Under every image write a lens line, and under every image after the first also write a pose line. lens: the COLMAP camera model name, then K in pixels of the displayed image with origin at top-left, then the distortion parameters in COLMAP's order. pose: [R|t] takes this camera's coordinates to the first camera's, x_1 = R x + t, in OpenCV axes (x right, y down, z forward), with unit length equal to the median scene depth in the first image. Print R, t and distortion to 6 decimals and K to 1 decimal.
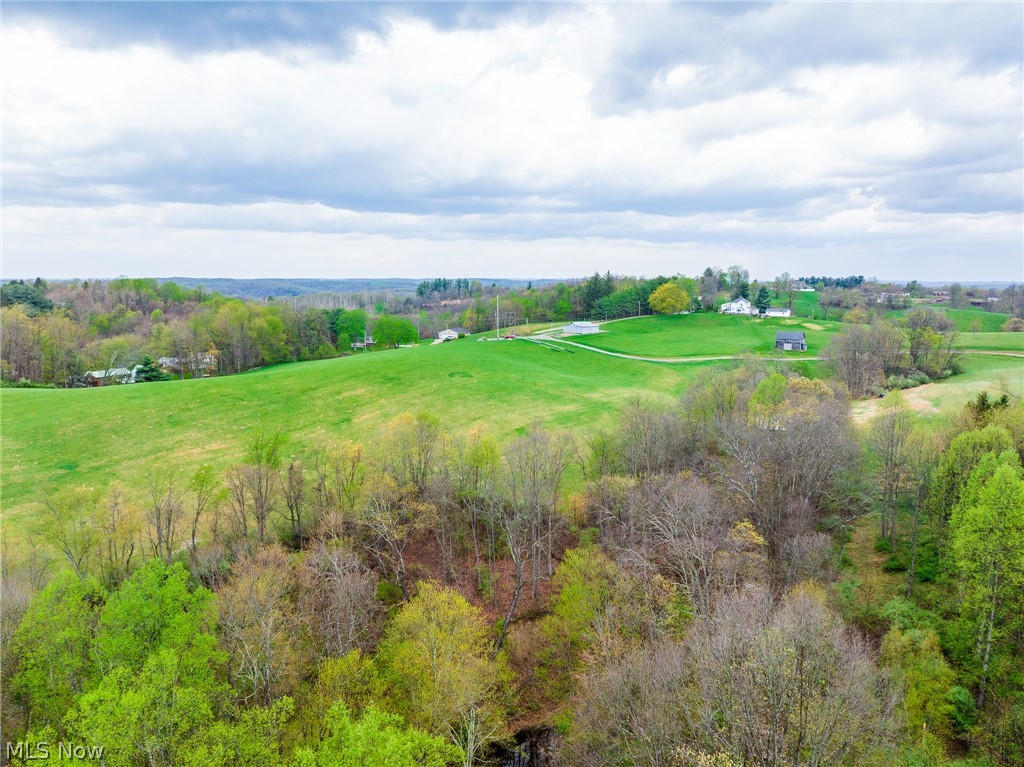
lens RADIAL K [[726.7, 0, 510.9], [0, 726.7, 365.0], [0, 0, 1]] dist [-0.052837, 0.029021]
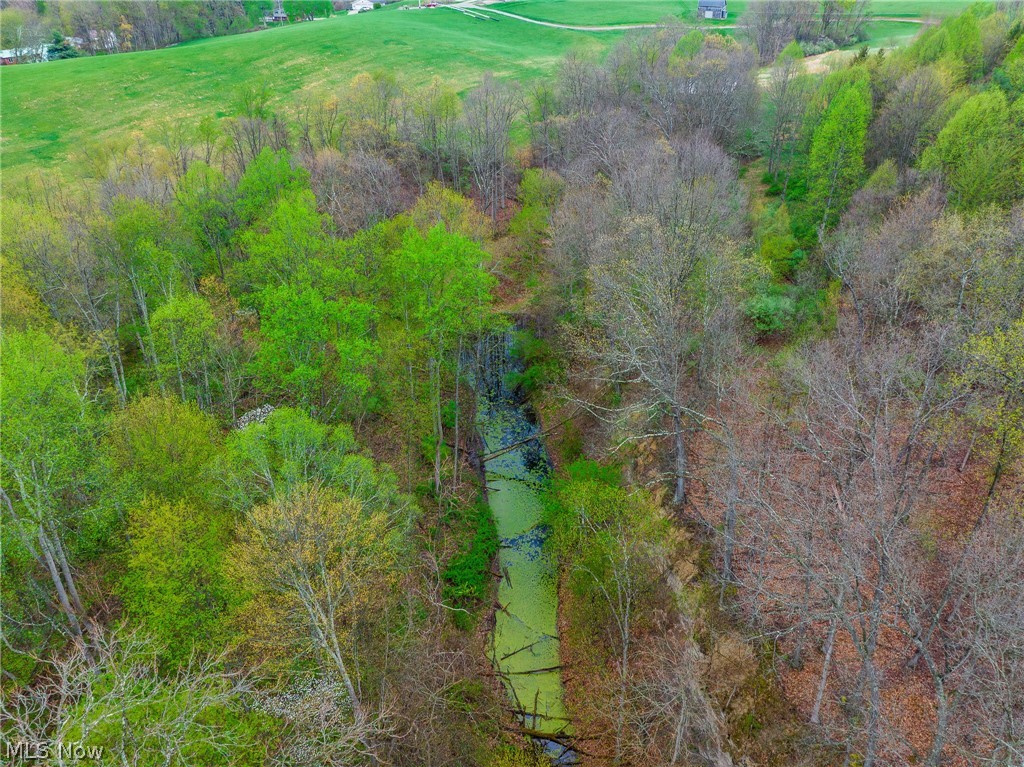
lens RADIAL K [[726.7, 0, 516.1], [0, 726.7, 384.5], [0, 0, 1]] dist [-0.052837, 0.029021]
pose [[0.991534, -0.069259, 0.109833, -0.035238], [0.016275, 0.905485, 0.424065, 0.018245], [-0.128822, -0.418688, 0.898947, -0.100841]]
